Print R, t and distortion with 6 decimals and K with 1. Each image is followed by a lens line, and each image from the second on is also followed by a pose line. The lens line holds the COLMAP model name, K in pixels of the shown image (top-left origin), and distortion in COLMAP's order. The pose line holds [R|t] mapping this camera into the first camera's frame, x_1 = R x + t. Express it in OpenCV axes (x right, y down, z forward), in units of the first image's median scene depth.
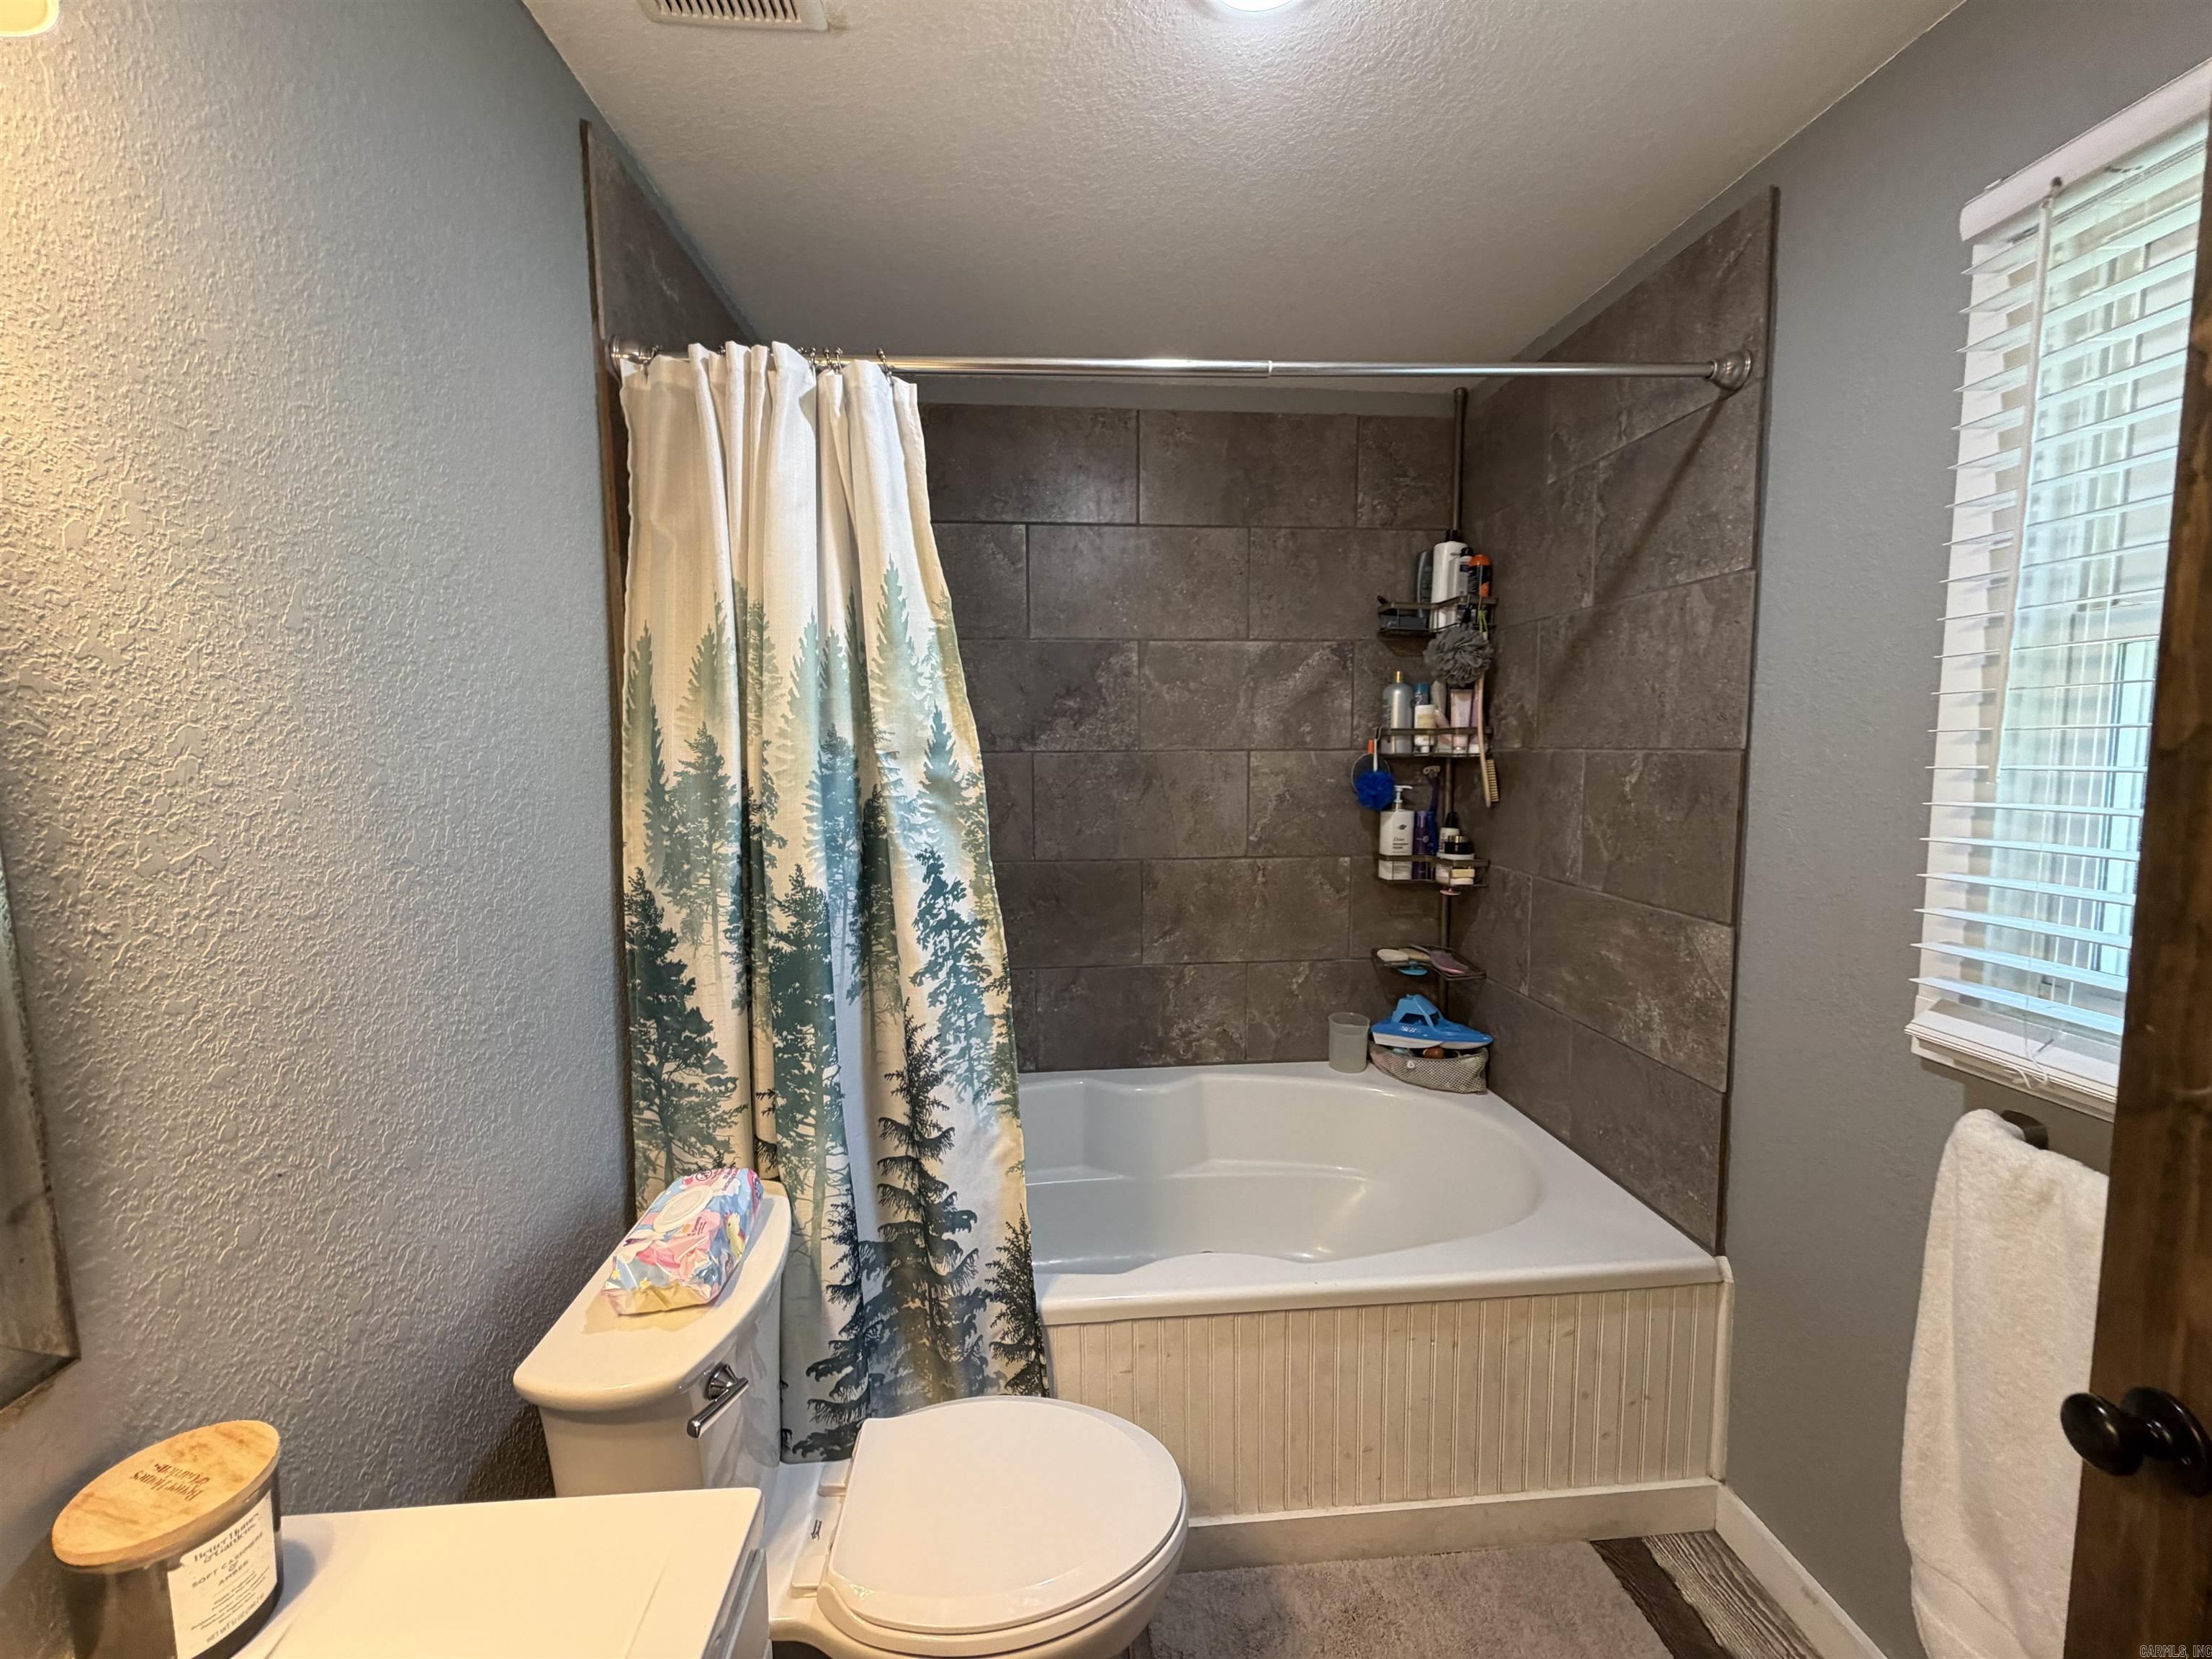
lens RADIAL K [[883.0, 0, 1100.1], [0, 883.0, 829.0], [0, 0, 1]] dist [0.000341, -0.000226]
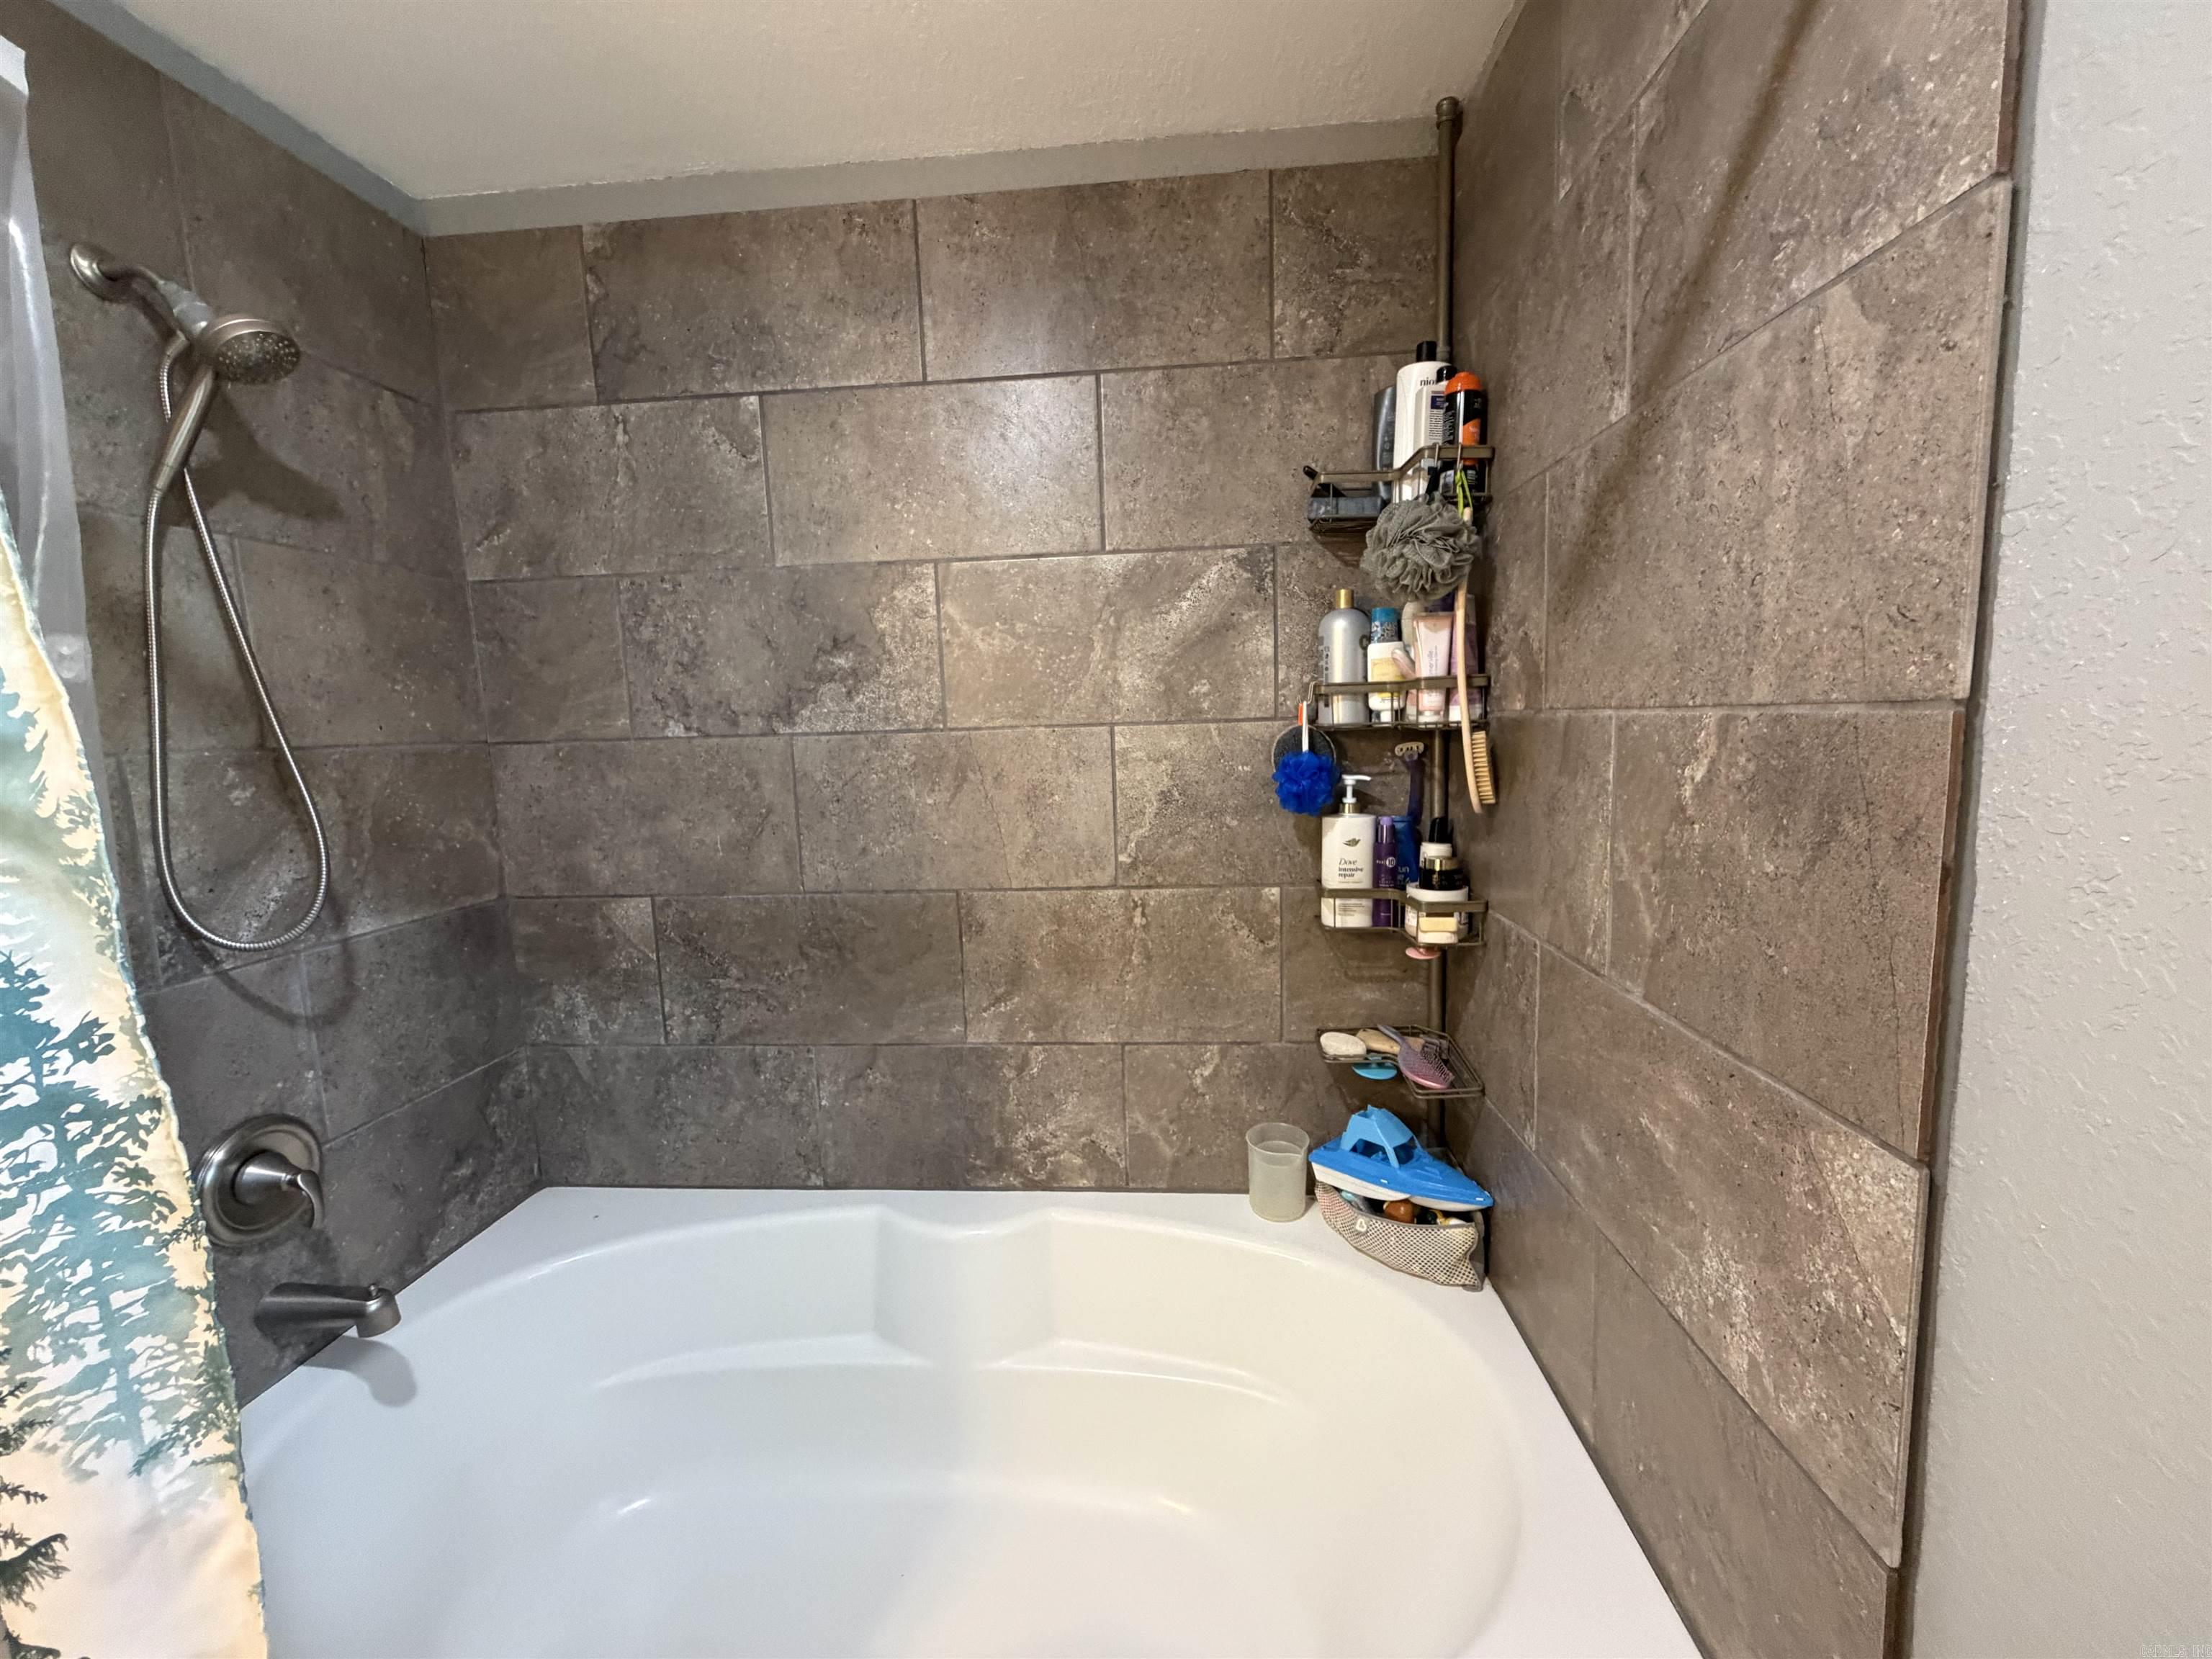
lens RADIAL K [[883.0, 0, 1100.1], [0, 883.0, 829.0], [0, 0, 1]] dist [0.000341, -0.000226]
pose [[0.985904, -0.004949, -0.167240, 0.275127], [0.010014, 0.999516, 0.029456, -0.032289], [0.167014, -0.030715, 0.985476, 0.364128]]
